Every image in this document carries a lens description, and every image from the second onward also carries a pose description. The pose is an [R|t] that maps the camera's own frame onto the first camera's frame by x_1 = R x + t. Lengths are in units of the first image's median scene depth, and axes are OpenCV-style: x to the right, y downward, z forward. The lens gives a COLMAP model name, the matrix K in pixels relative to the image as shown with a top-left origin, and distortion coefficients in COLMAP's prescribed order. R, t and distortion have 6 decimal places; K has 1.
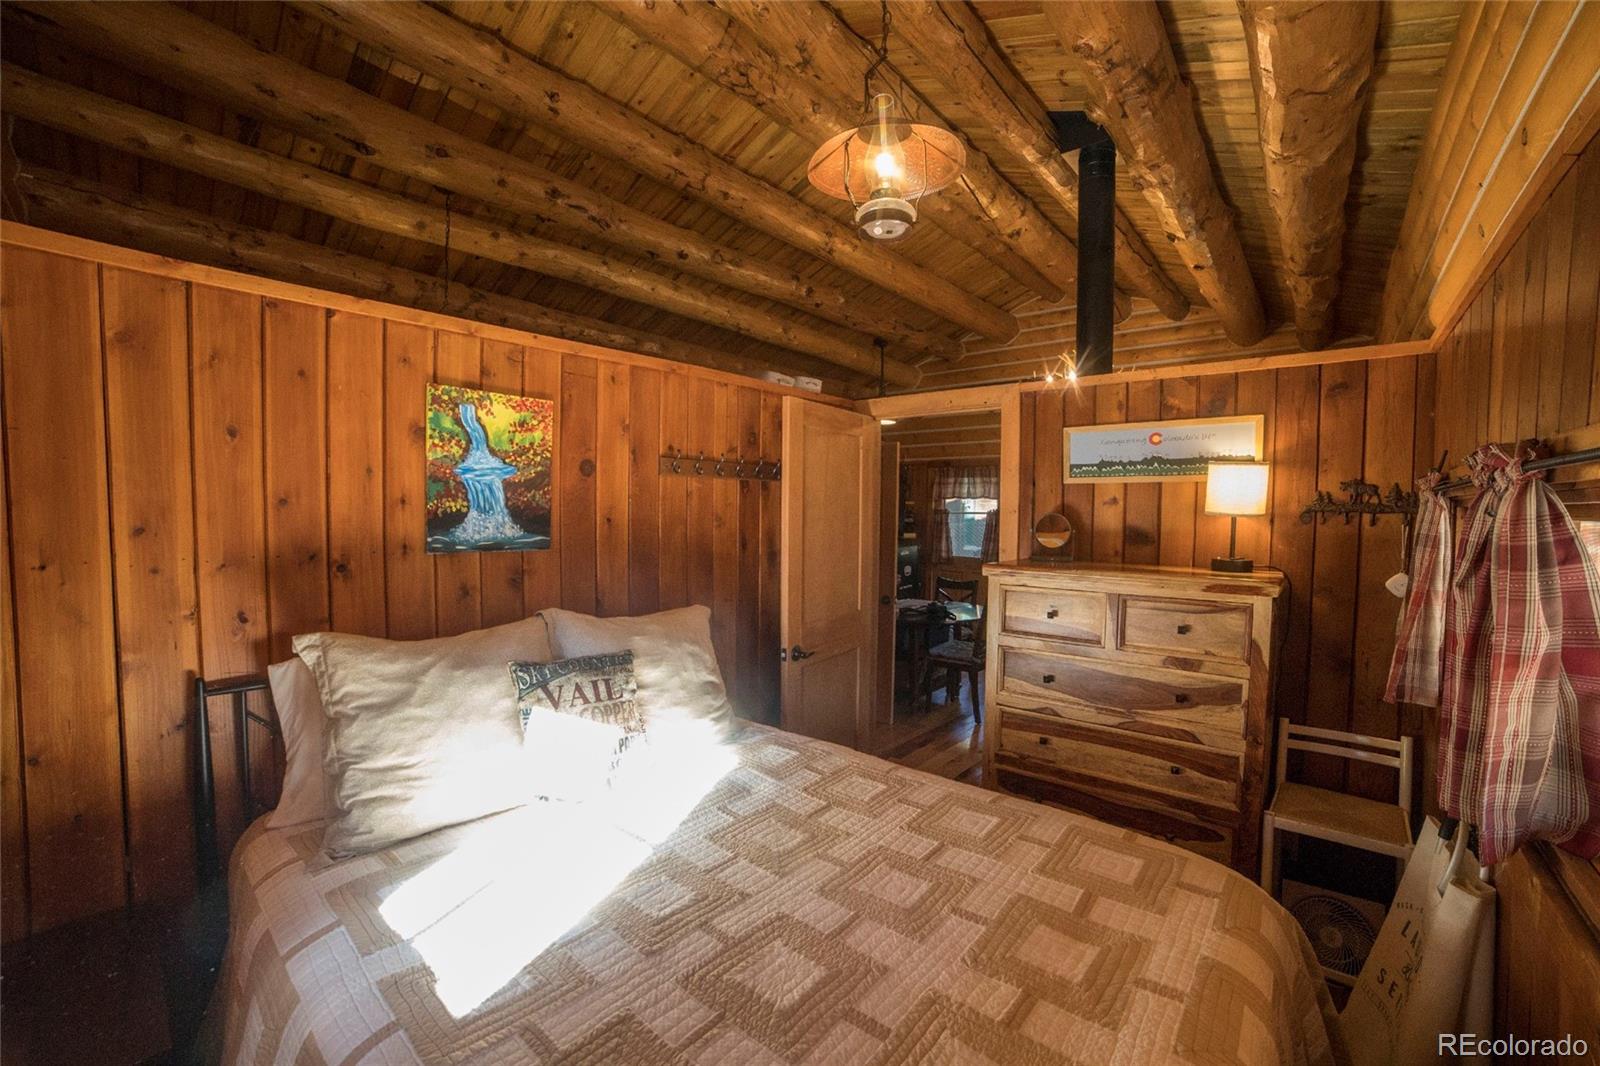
lens RADIAL K [[645.0, 0, 809.2], [0, 645.0, 534.2], [0, 0, 1]] dist [-0.111003, 0.036502]
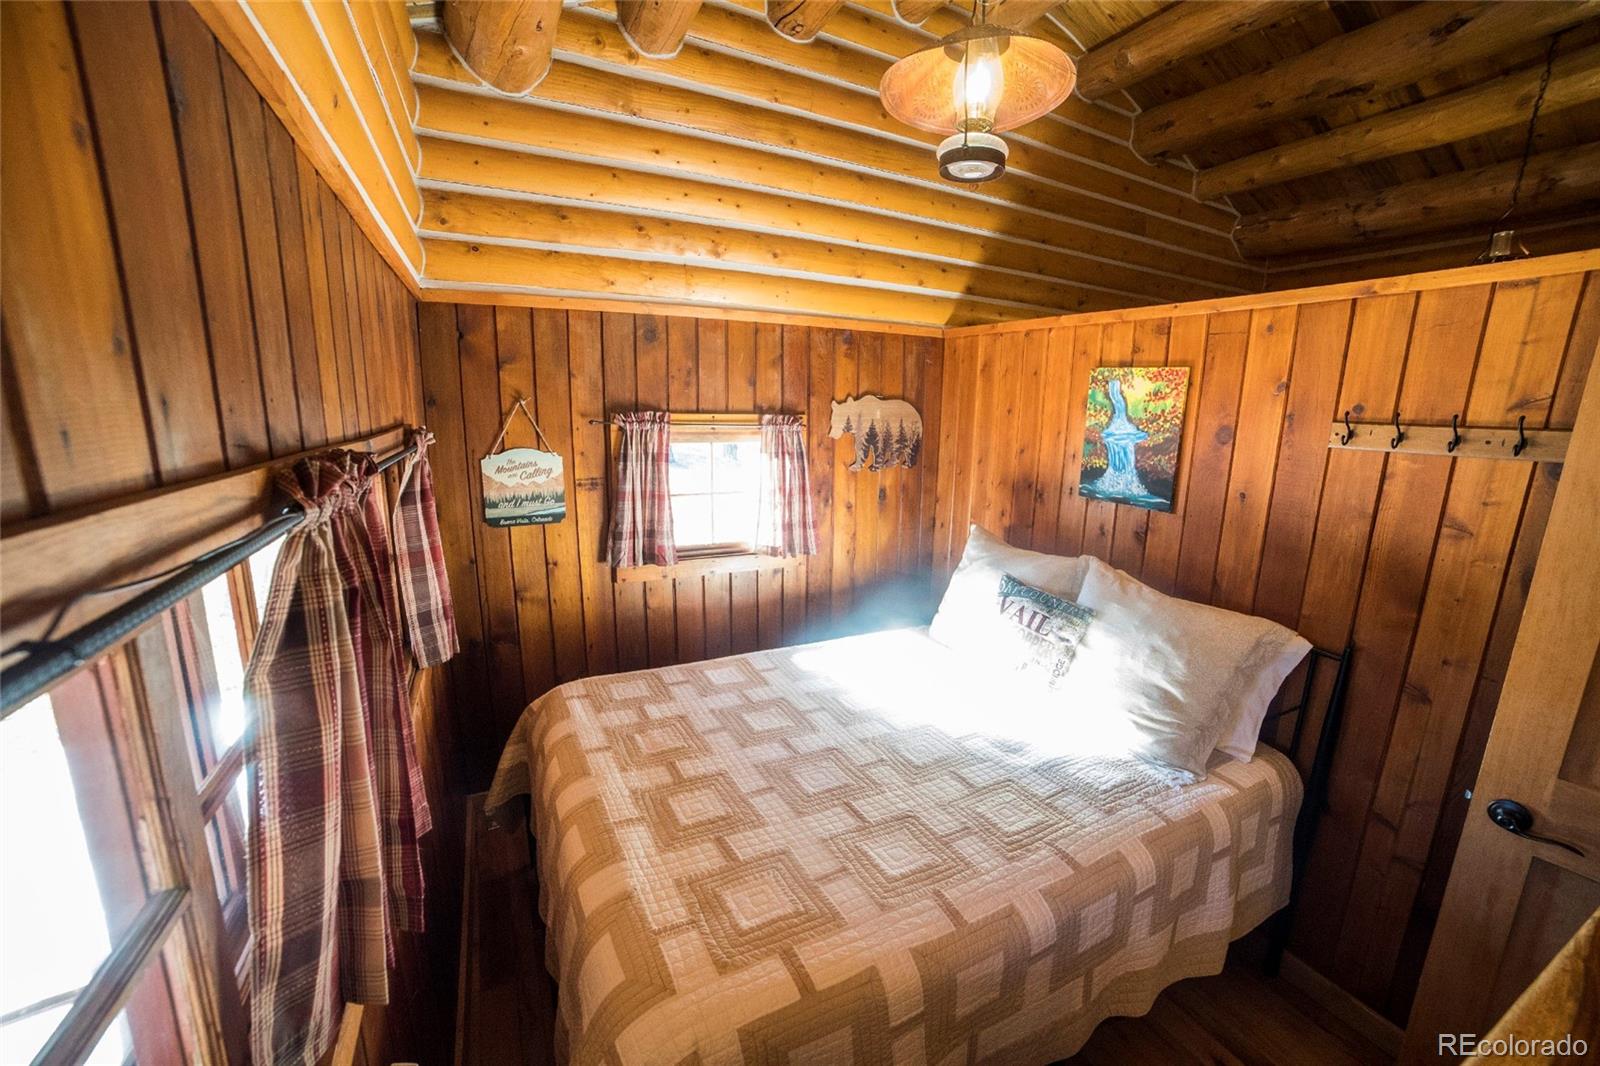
lens RADIAL K [[645.0, 0, 809.2], [0, 645.0, 534.2], [0, 0, 1]] dist [-0.111003, 0.036502]
pose [[-0.374438, 0.166848, -0.912117, 0.836894], [-0.067517, 0.976161, 0.206280, -0.126638], [0.924790, 0.138822, -0.354247, 0.916928]]
